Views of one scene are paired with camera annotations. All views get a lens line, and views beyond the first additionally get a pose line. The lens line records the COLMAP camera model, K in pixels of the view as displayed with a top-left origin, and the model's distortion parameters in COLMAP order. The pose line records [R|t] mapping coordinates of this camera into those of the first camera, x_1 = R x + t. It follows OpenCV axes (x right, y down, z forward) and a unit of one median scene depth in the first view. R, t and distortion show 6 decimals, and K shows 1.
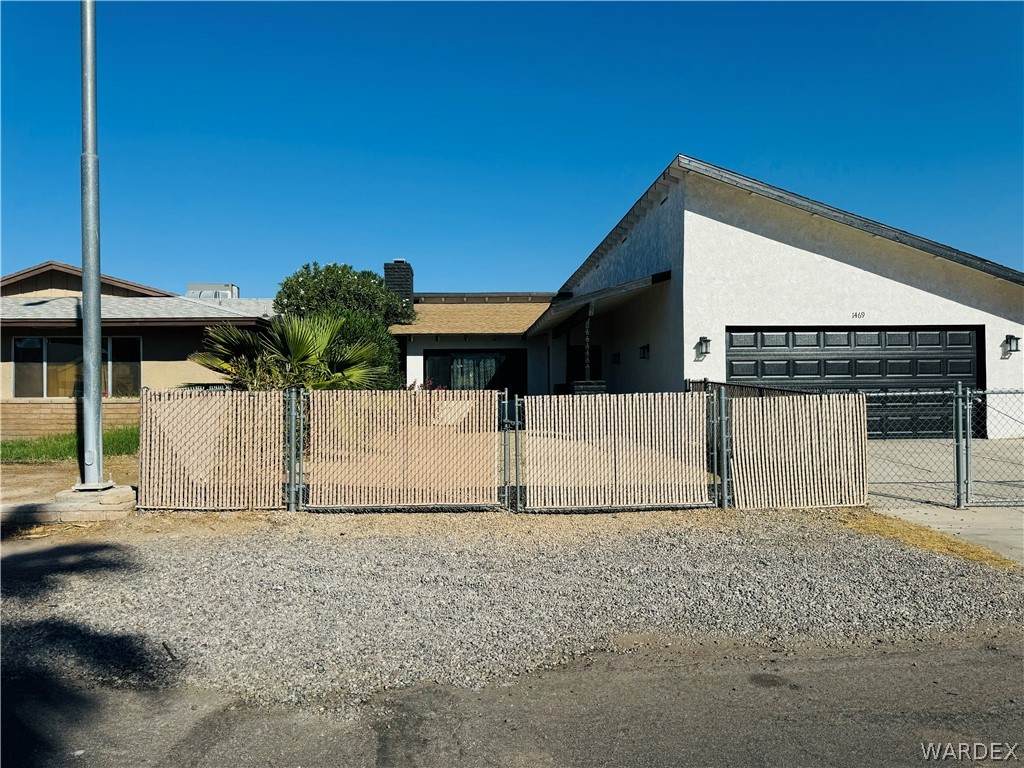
lens RADIAL K [[696.5, 0, 512.0], [0, 696.5, 384.0], [0, 0, 1]] dist [0.072673, -0.097449]
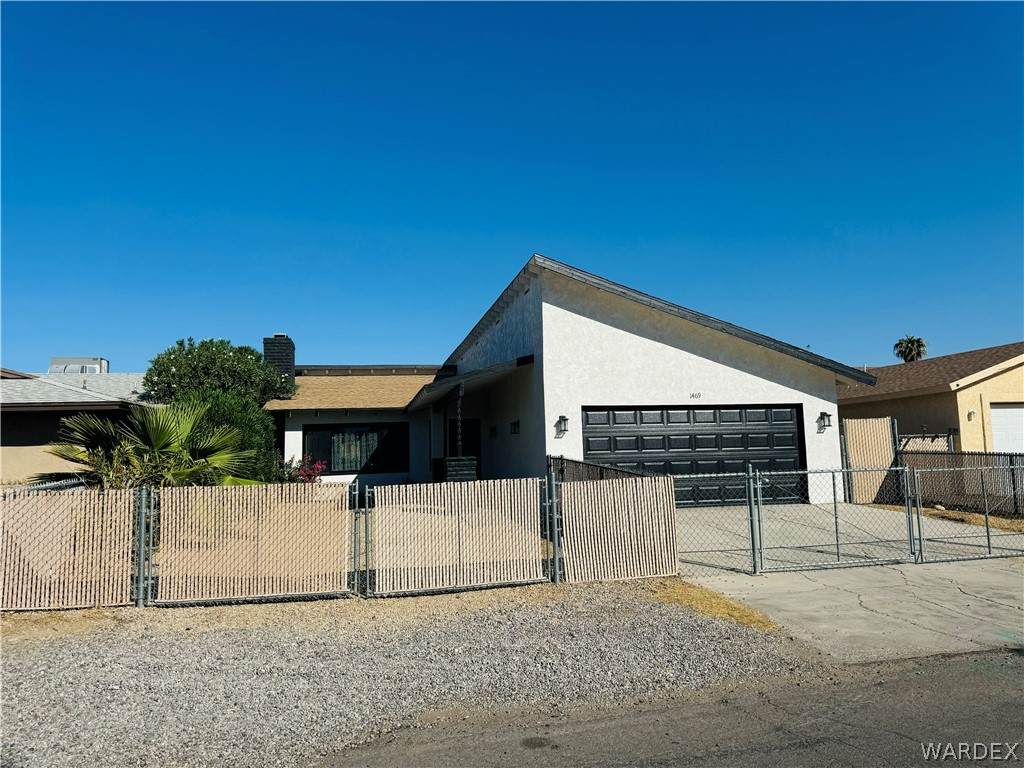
lens RADIAL K [[696.5, 0, 512.0], [0, 696.5, 384.0], [0, 0, 1]] dist [0.072673, -0.097449]
pose [[0.989343, -0.003061, 0.145568, 0.069273], [0.016110, 0.995942, -0.088546, -0.040017], [-0.144707, 0.089947, 0.985378, -0.112148]]
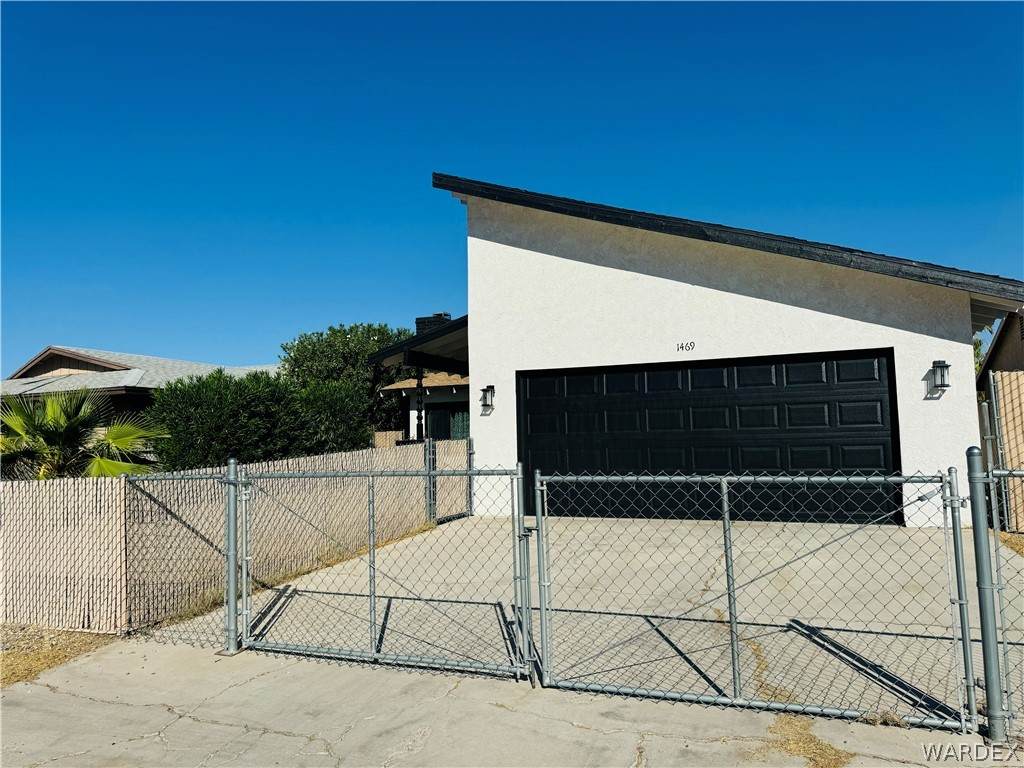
lens RADIAL K [[696.5, 0, 512.0], [0, 696.5, 384.0], [0, 0, 1]] dist [0.072673, -0.097449]
pose [[0.897435, -0.045465, -0.438798, 1.182364], [0.016182, 0.997398, -0.070248, -0.020896], [0.440850, 0.055942, 0.895836, 0.508869]]
